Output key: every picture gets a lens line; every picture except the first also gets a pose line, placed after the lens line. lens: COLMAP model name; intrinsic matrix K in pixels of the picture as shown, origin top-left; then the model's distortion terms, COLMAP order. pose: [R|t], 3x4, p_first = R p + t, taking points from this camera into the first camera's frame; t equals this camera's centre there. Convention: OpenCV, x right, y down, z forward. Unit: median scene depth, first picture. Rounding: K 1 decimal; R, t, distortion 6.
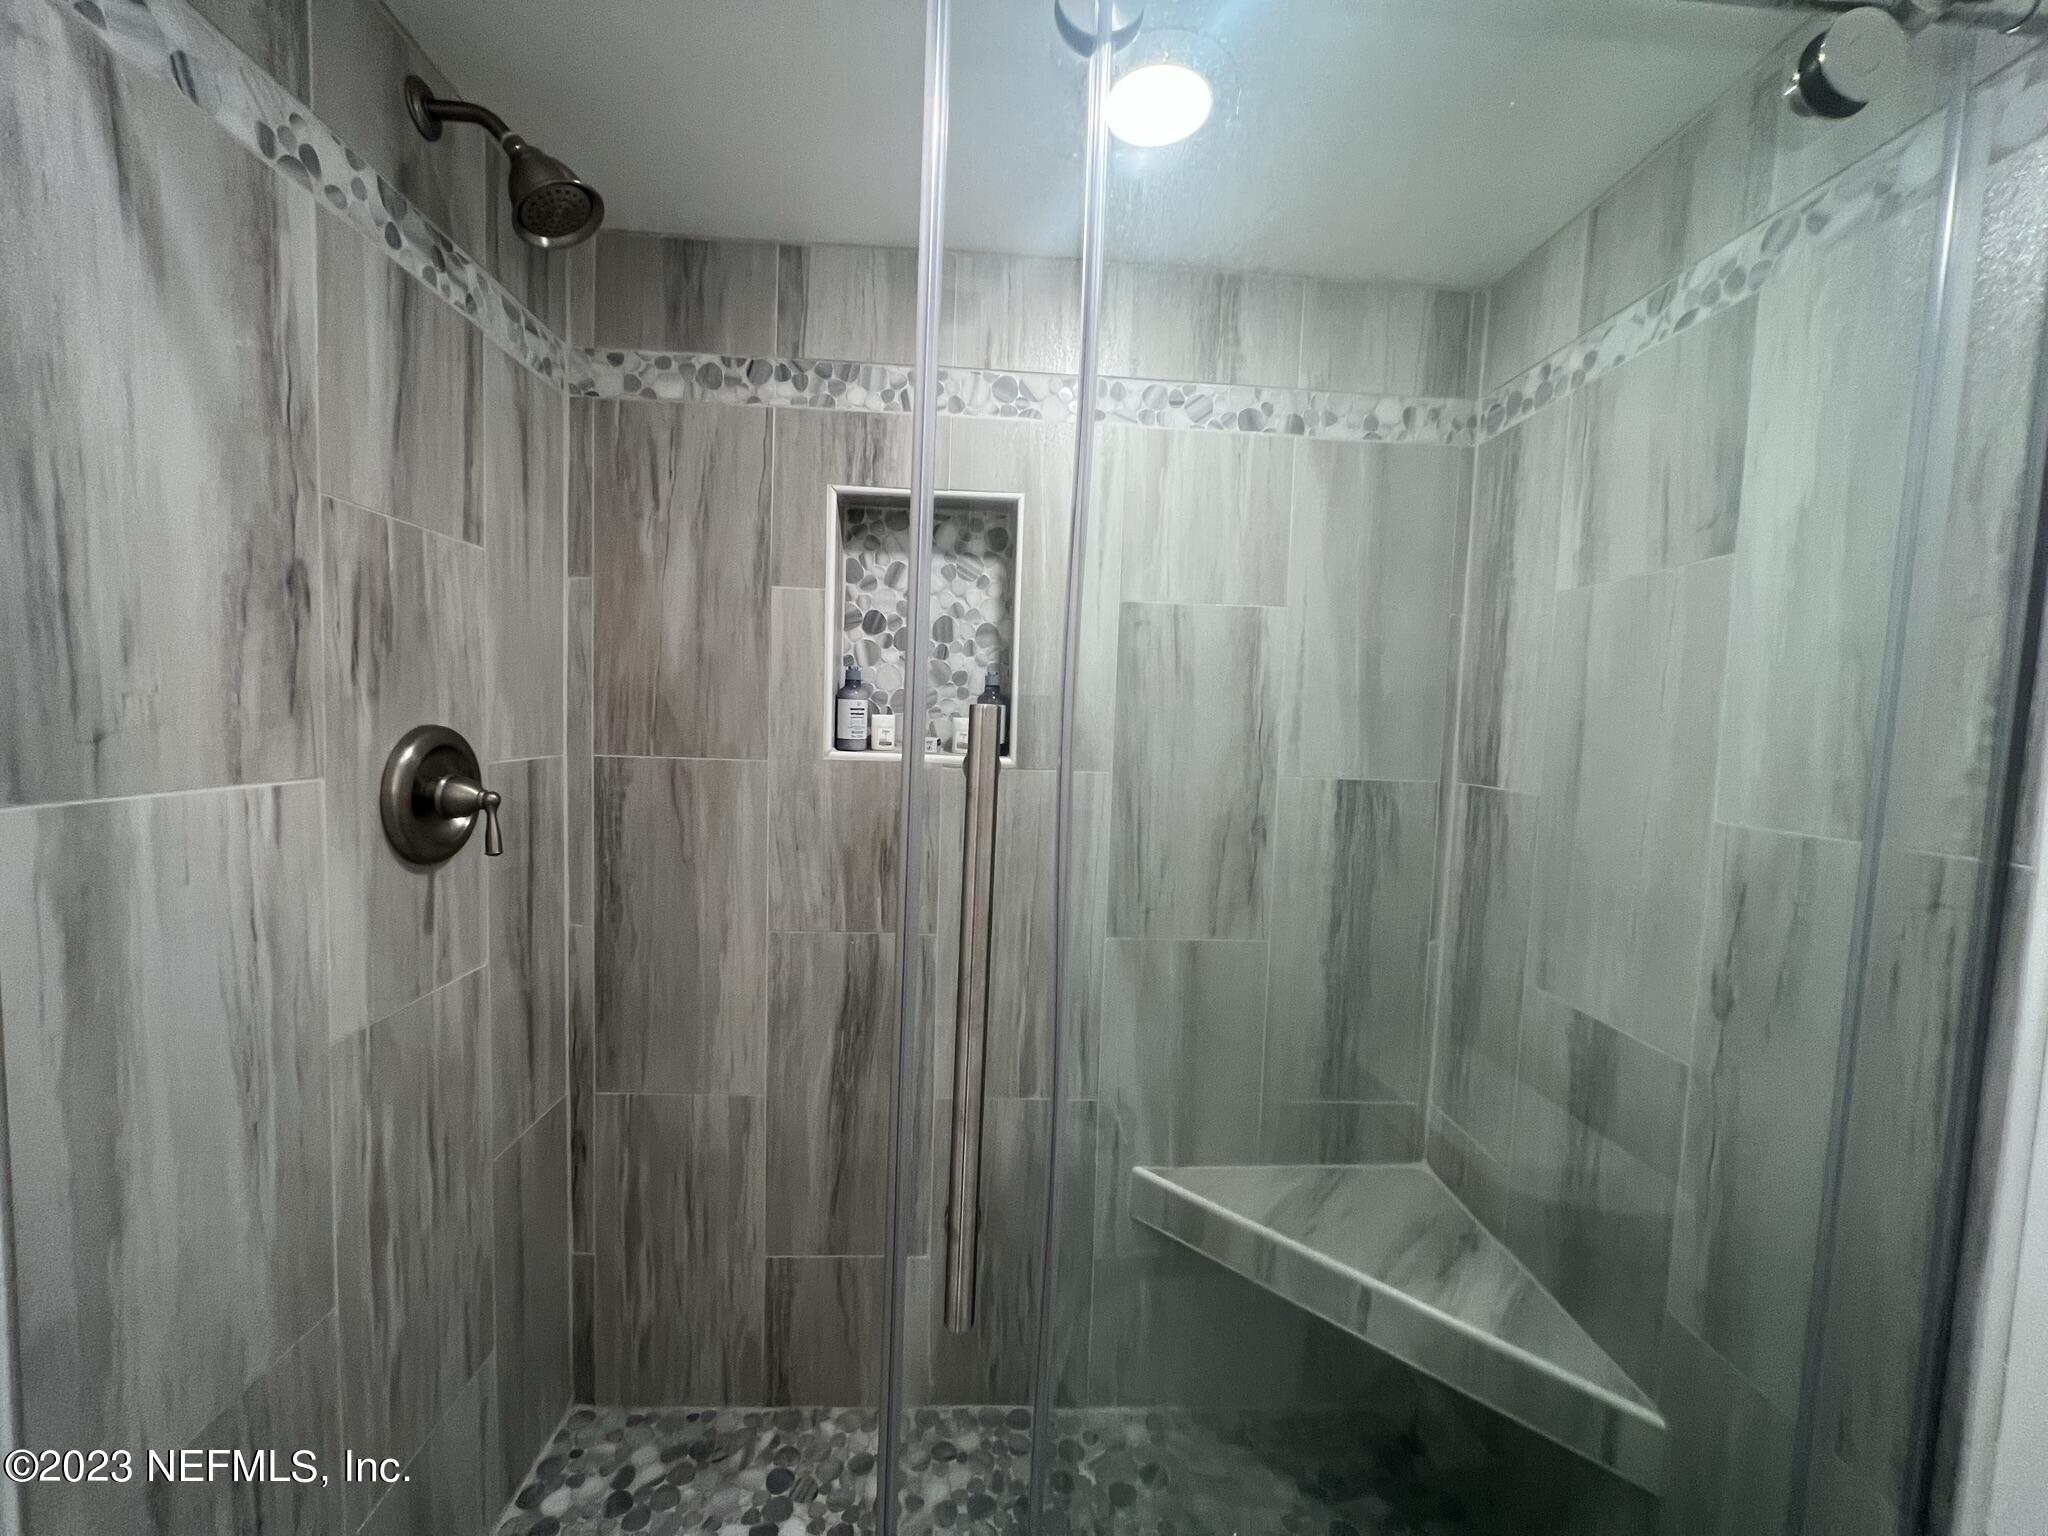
lens RADIAL K [[809.4, 0, 1024.0], [0, 809.4, 768.0], [0, 0, 1]] dist [-0.001148, 0.000145]
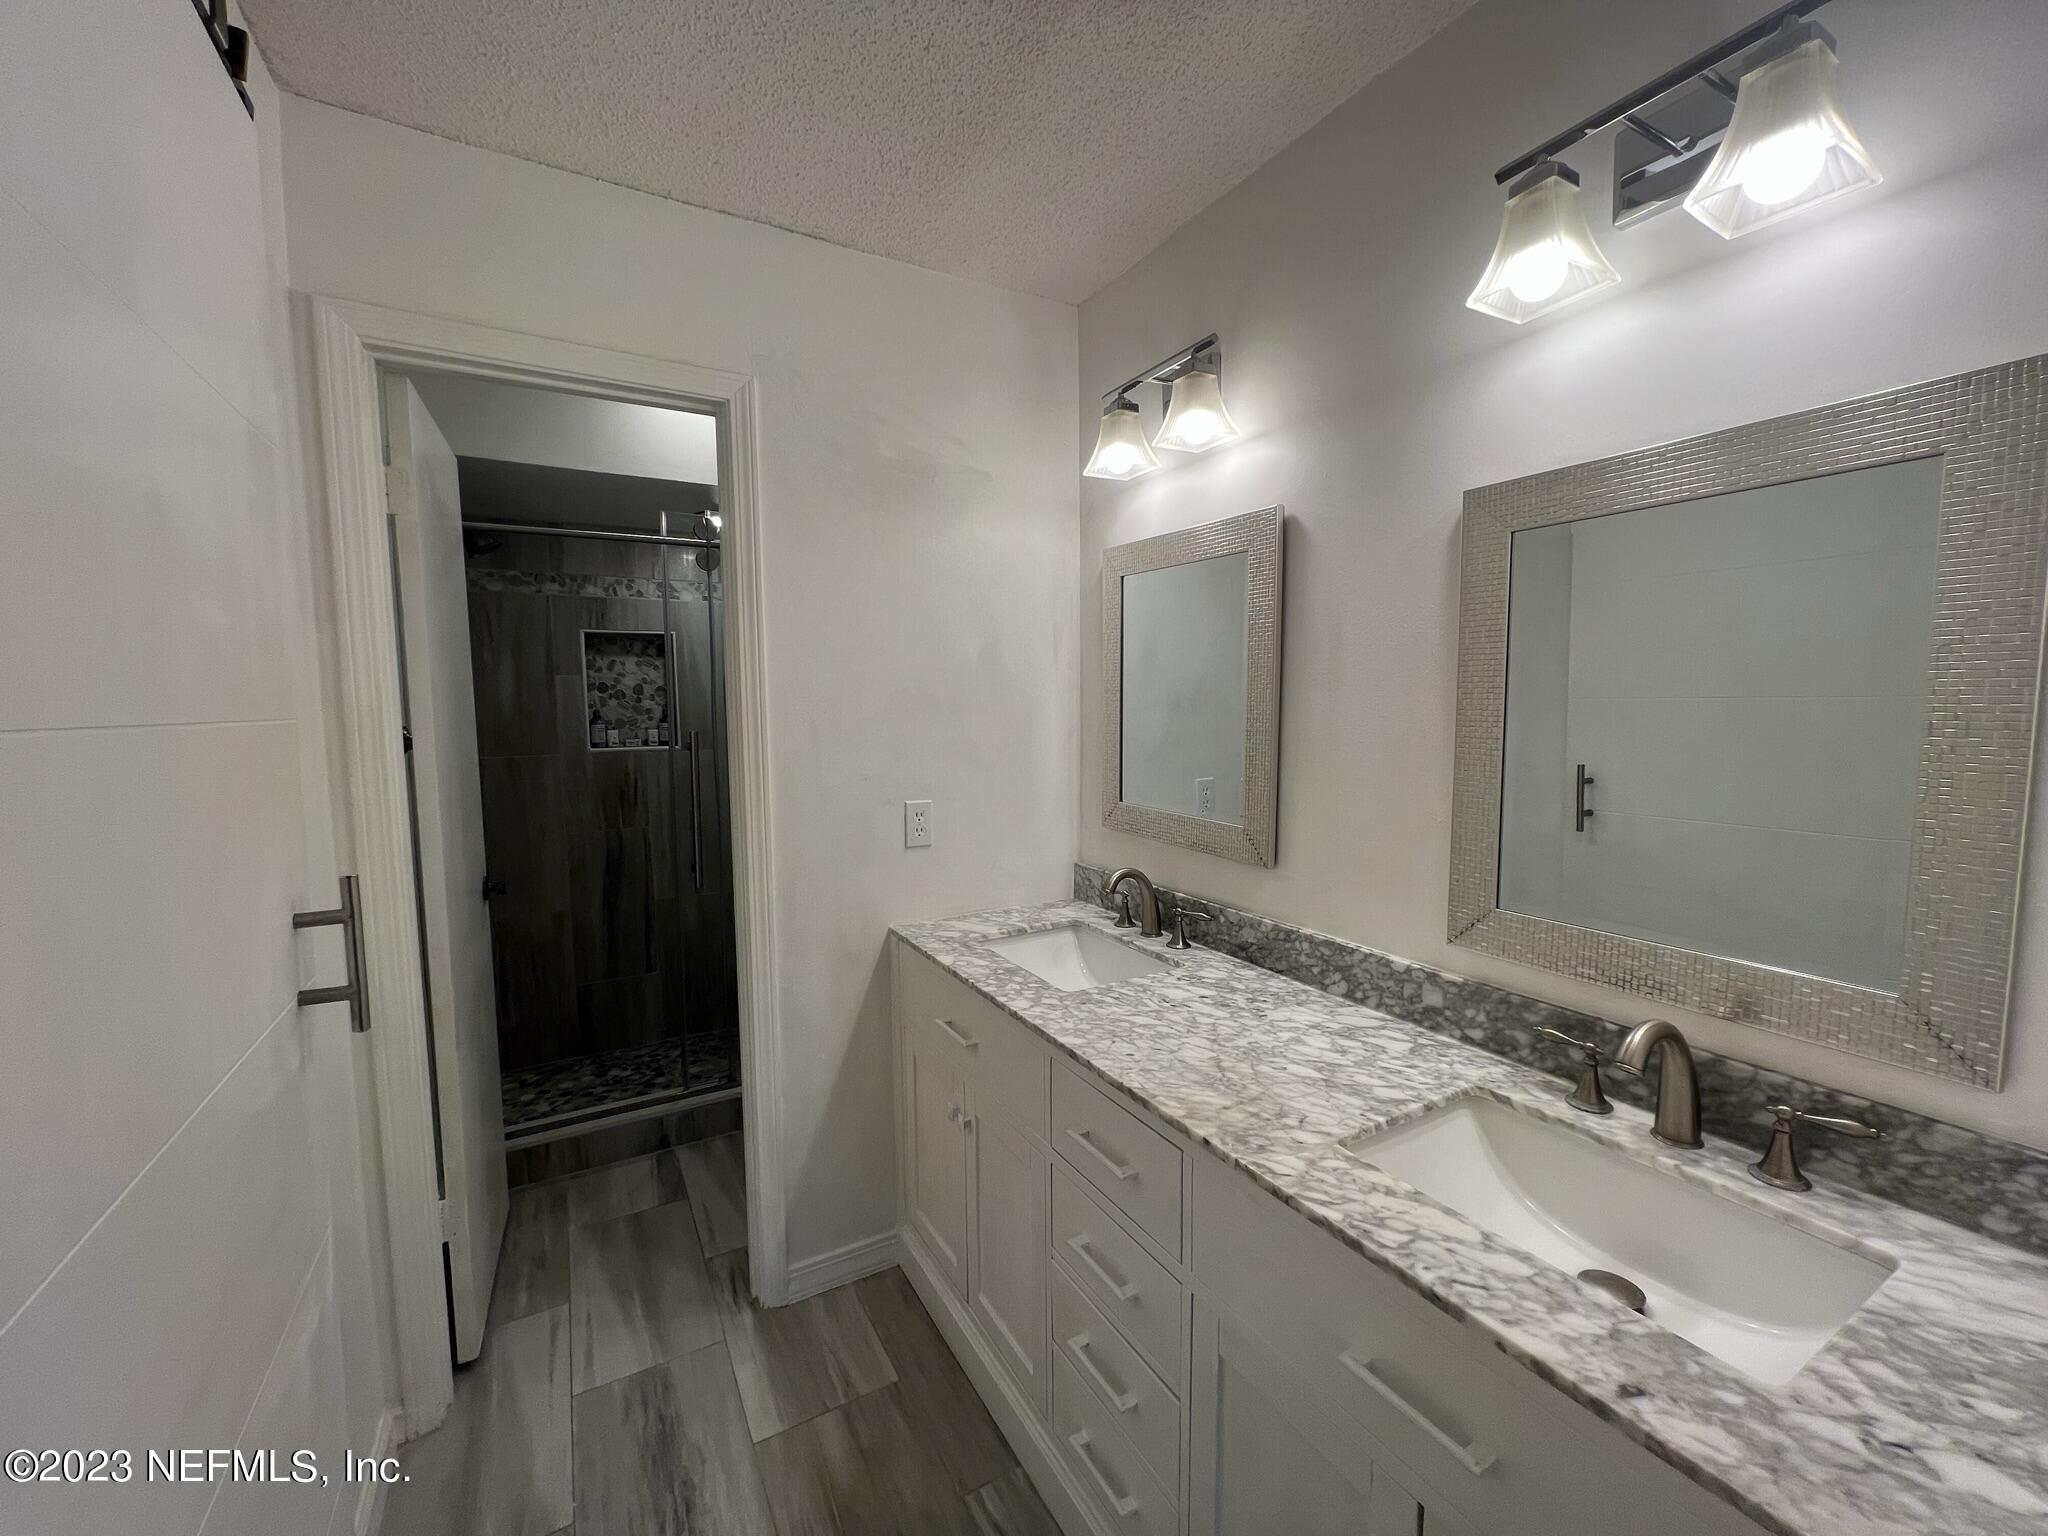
lens RADIAL K [[809.4, 0, 1024.0], [0, 809.4, 768.0], [0, 0, 1]] dist [-0.001148, 0.000145]
pose [[0.883063, -0.085494, 0.461401, -0.213787], [0.075718, 0.996339, 0.039701, 0.033527], [-0.463106, -0.000122, 0.886303, -1.475255]]
